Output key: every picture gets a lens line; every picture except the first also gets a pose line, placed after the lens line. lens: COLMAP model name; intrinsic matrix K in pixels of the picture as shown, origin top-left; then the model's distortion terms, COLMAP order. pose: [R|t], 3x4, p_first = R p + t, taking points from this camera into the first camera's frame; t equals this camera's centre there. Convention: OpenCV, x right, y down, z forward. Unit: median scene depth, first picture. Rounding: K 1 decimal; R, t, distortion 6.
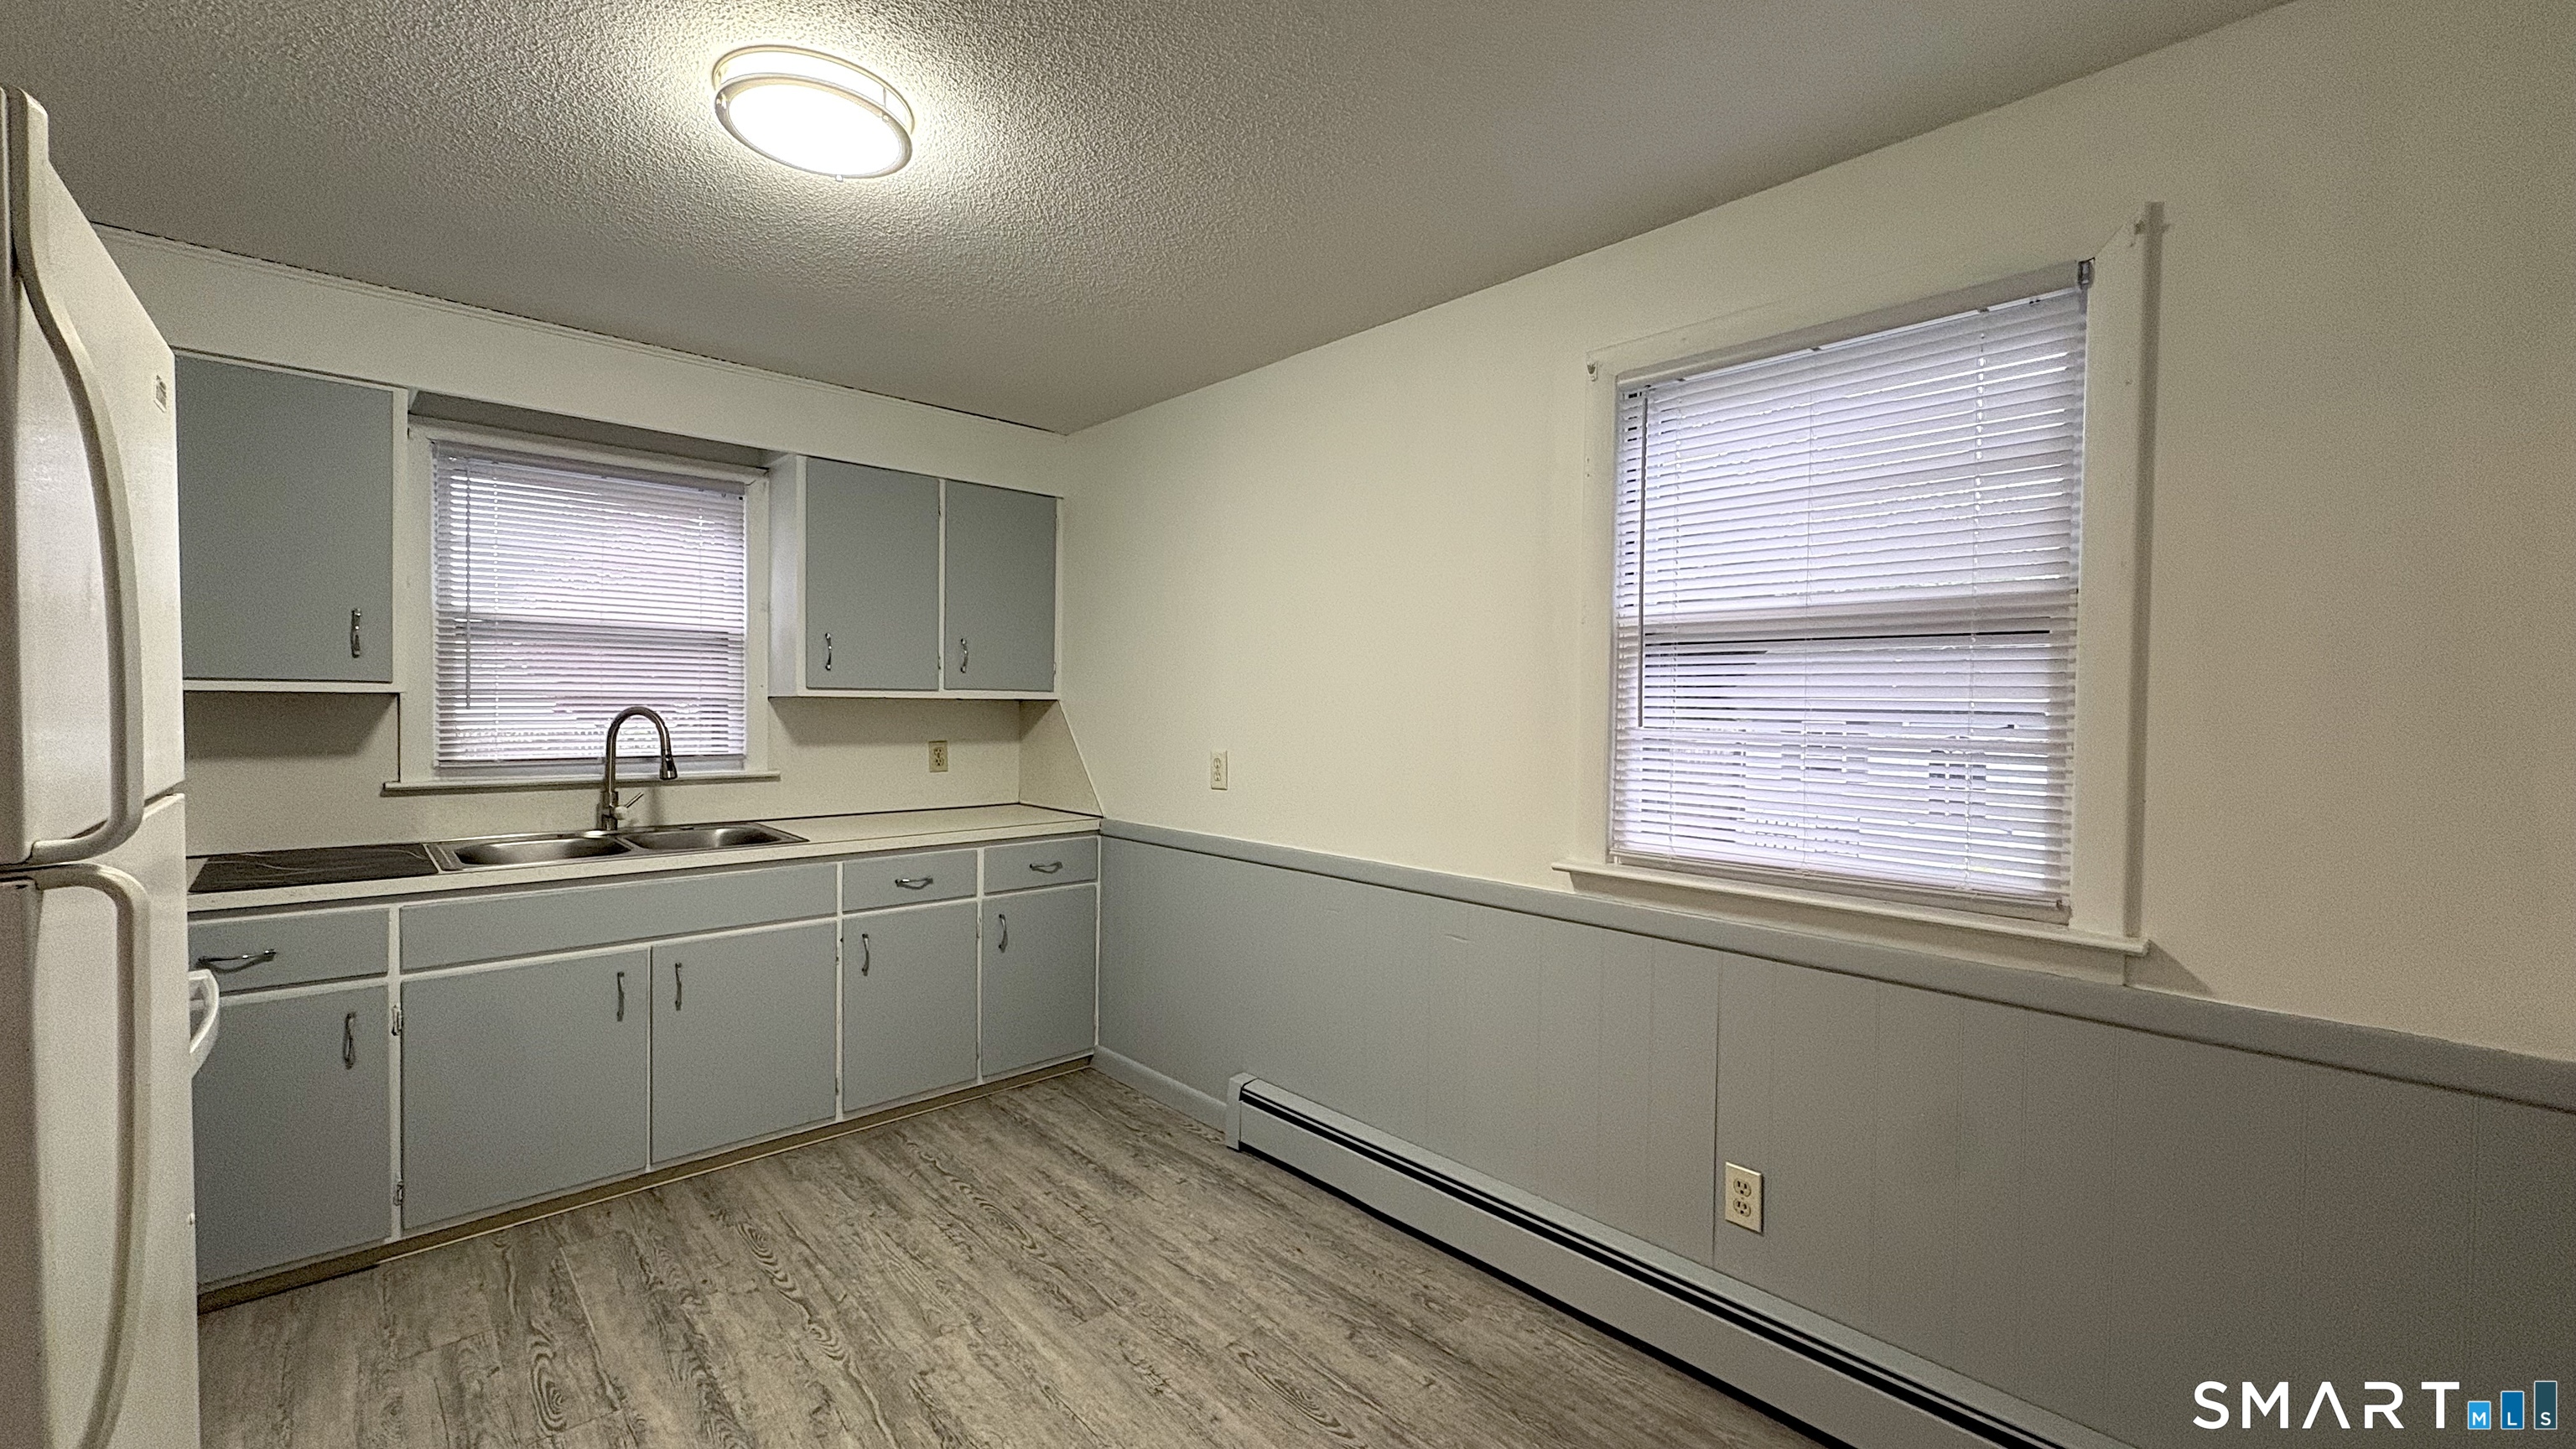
lens RADIAL K [[1027.8, 0, 1293.7], [0, 1027.8, 725.0], [0, 0, 1]] dist [0.001294, 0.000246]
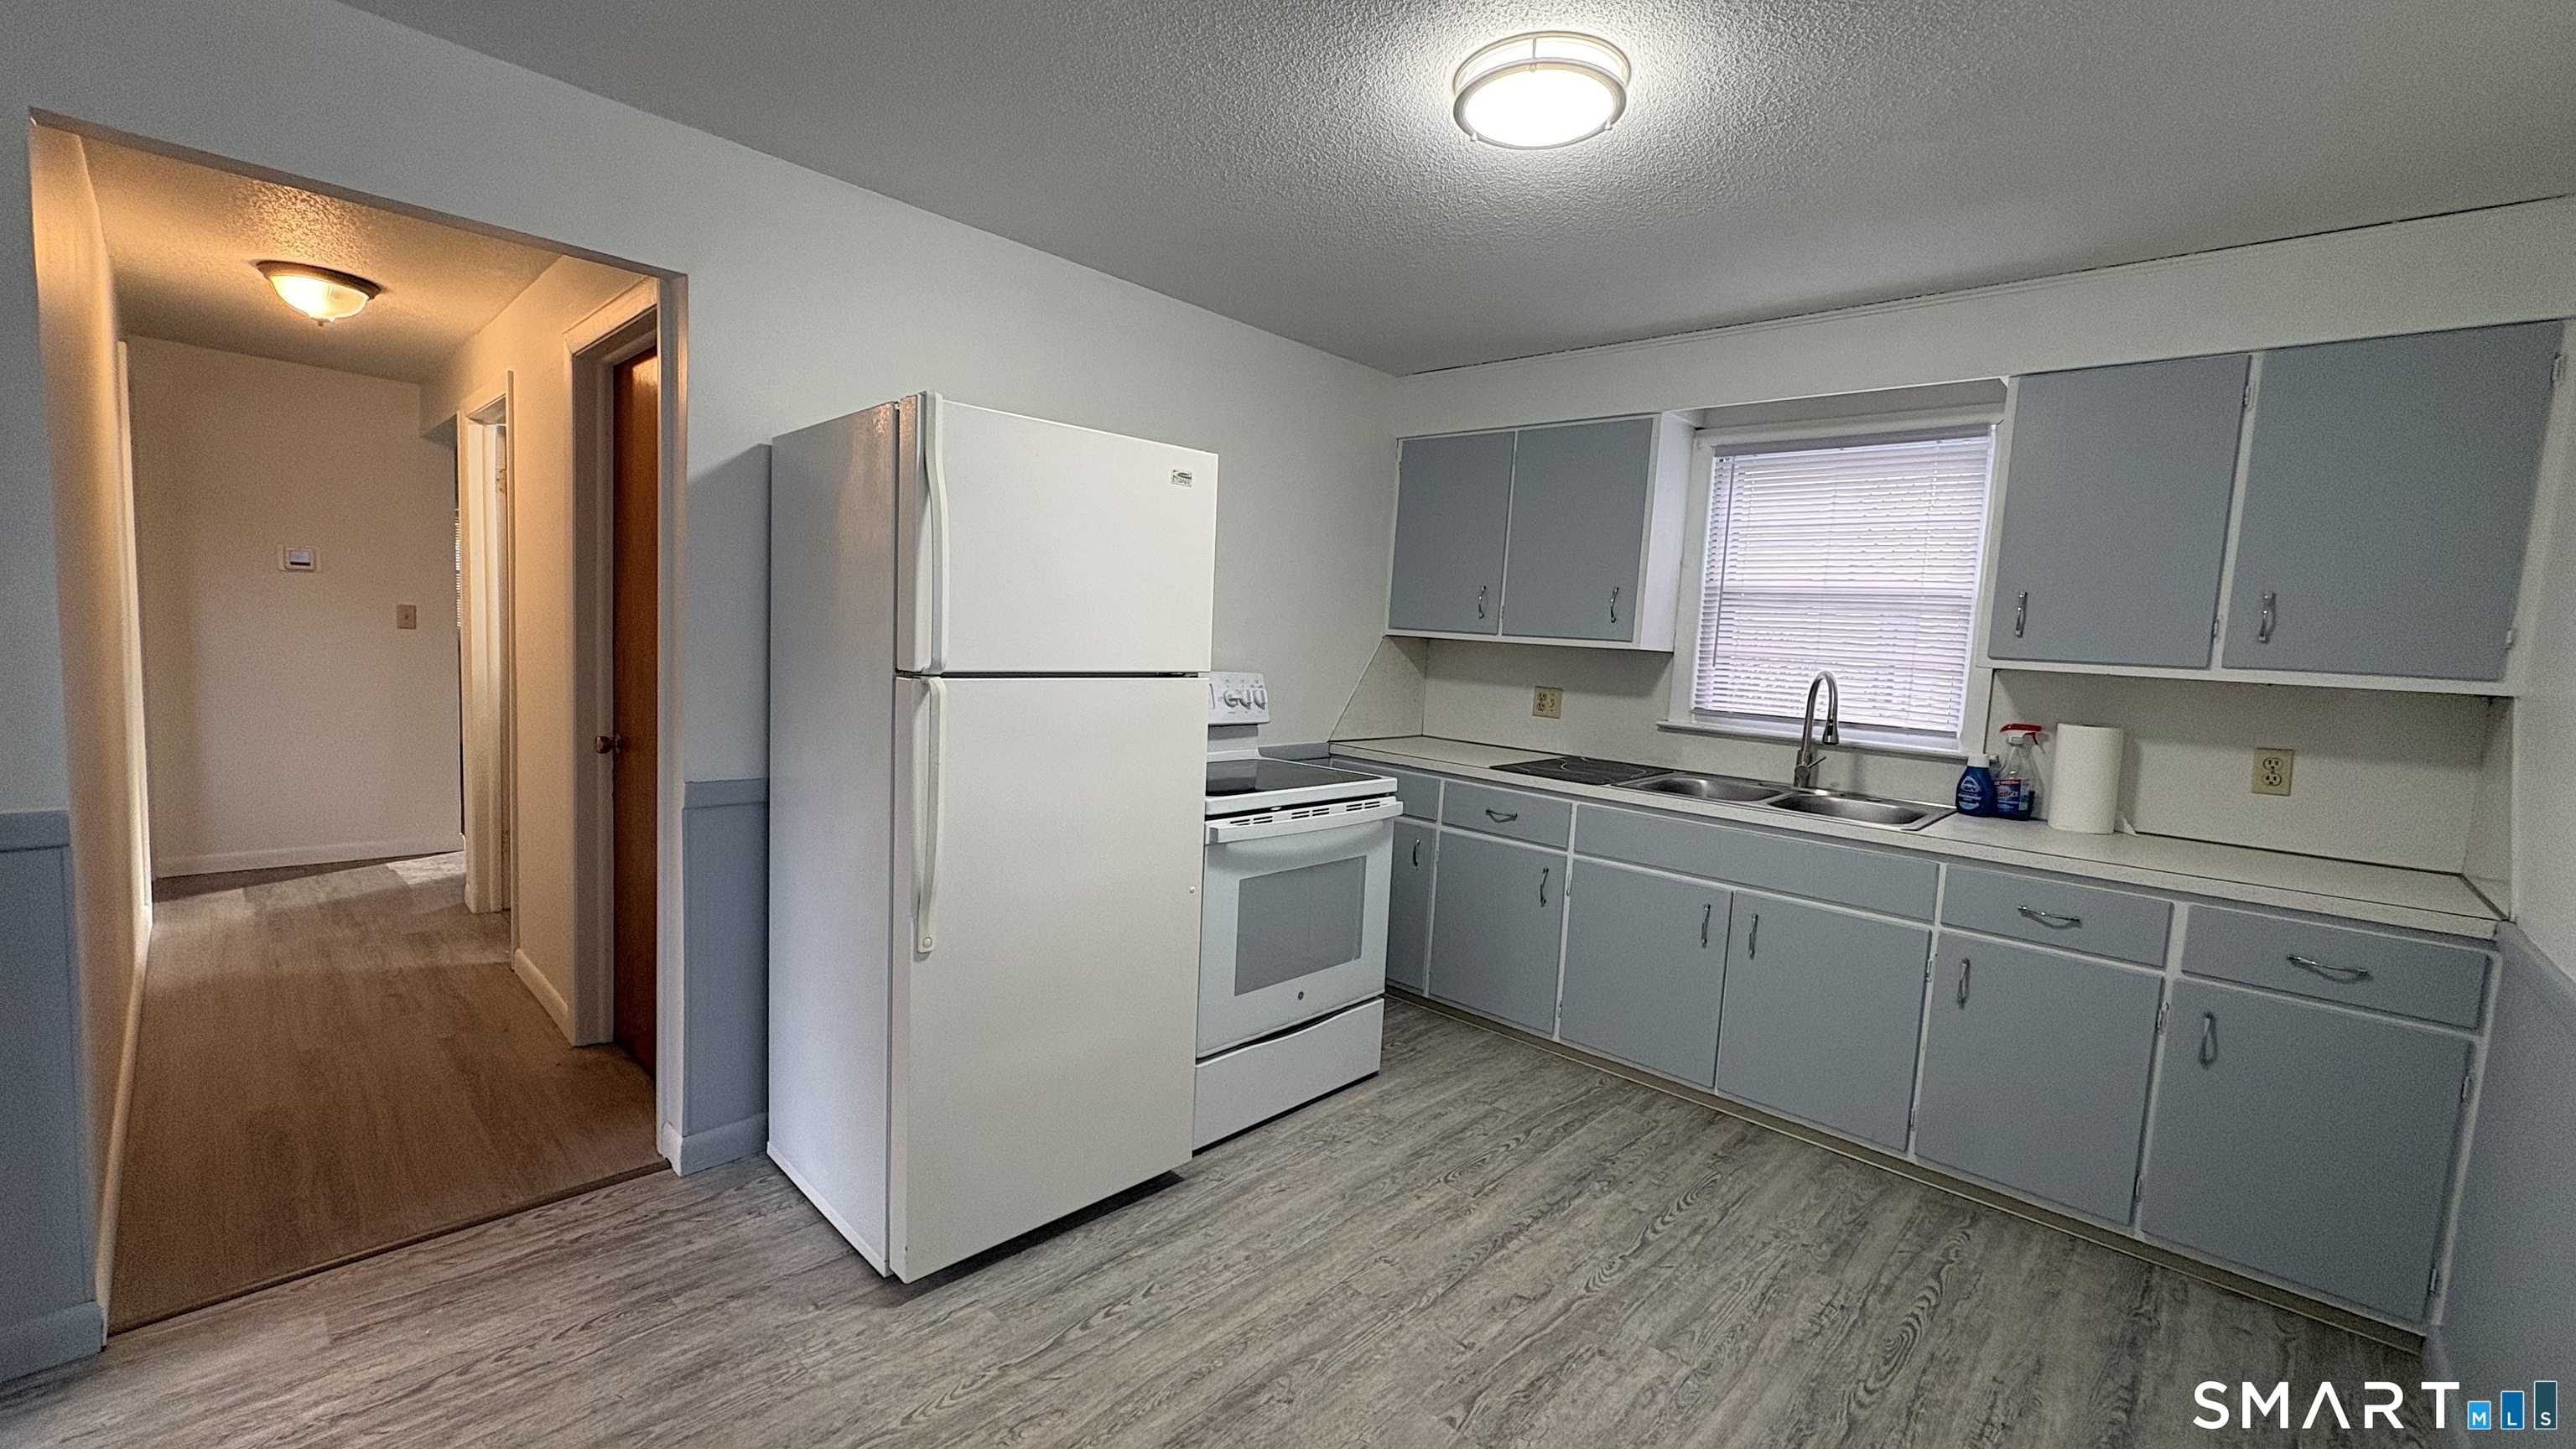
lens RADIAL K [[1027.8, 0, 1287.3], [0, 1027.8, 724.3], [0, 0, 1]] dist [0.001294, 0.000246]
pose [[0.063339, 0.079693, -0.994805, 0.395402], [-0.080487, 0.993968, 0.074501, 0.002234], [0.994741, 0.075350, 0.069371, 0.452130]]
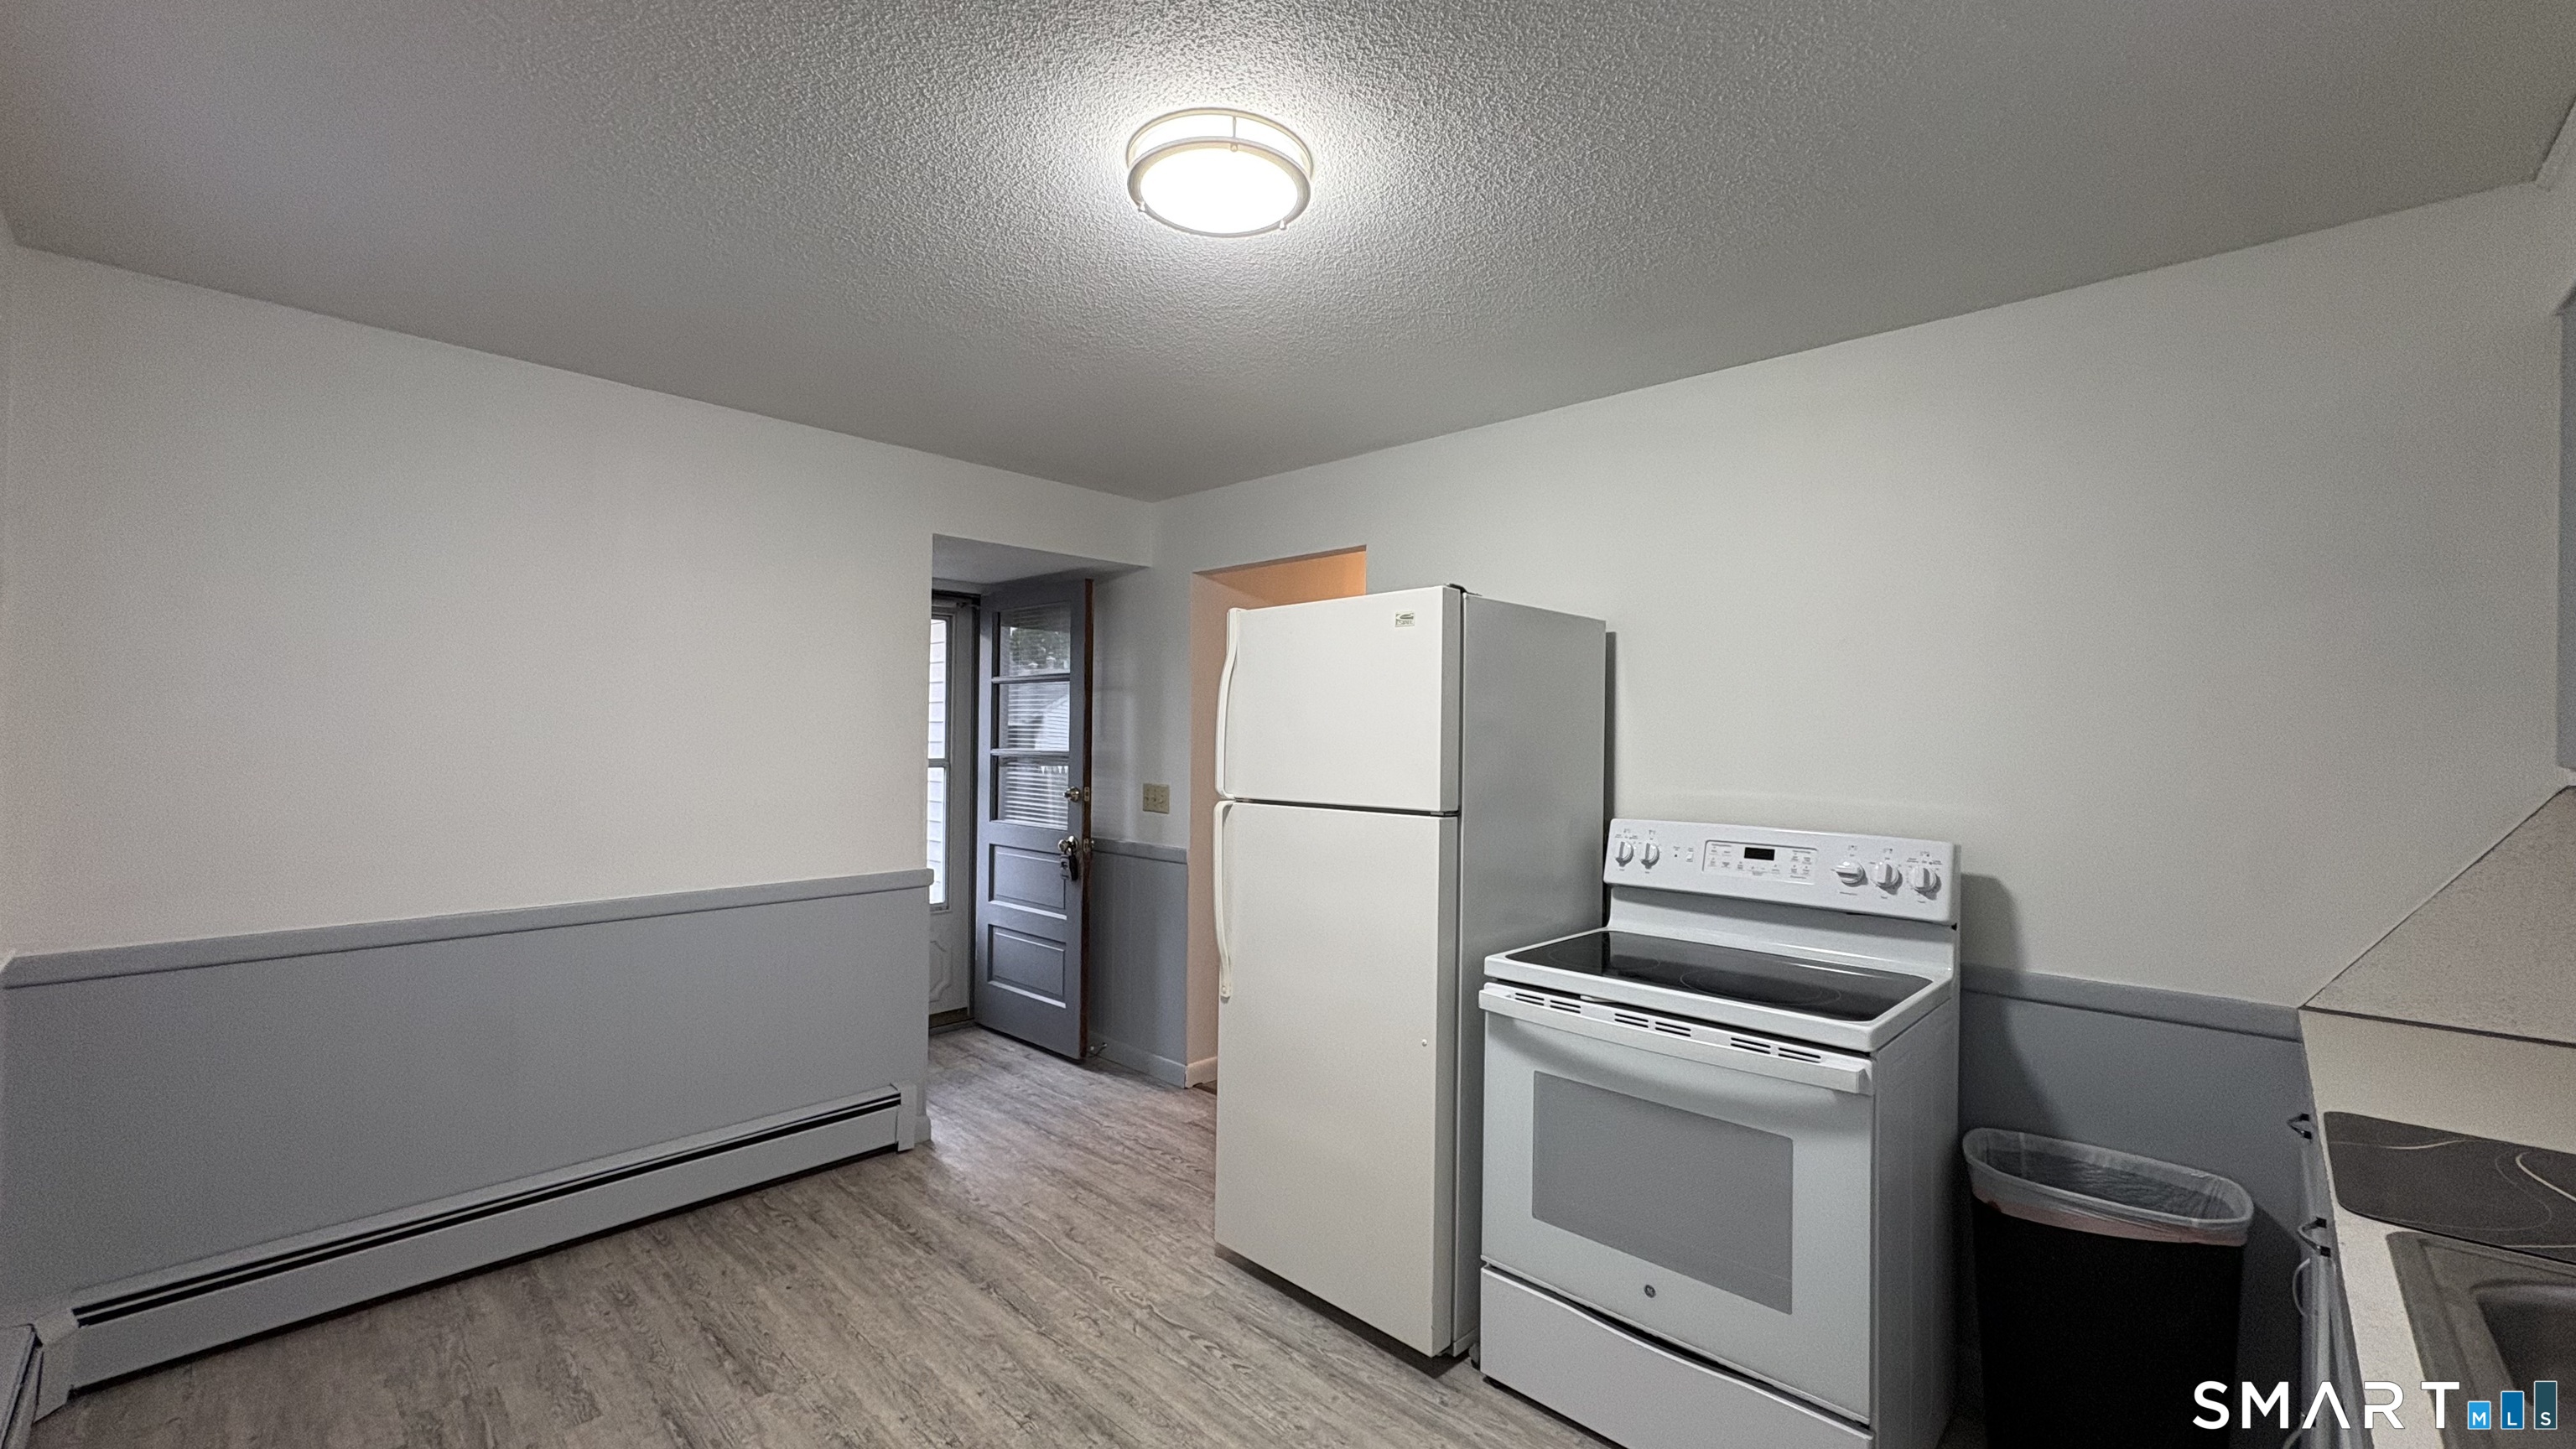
lens RADIAL K [[1027.8, 0, 1282.7], [0, 1027.8, 722.3], [0, 0, 1]] dist [0.001294, 0.000246]
pose [[-0.997974, -0.029836, -0.056200, -0.294525], [-0.030766, 0.999403, 0.015747, -0.051027], [0.055696, 0.017444, -0.998295, 1.246145]]
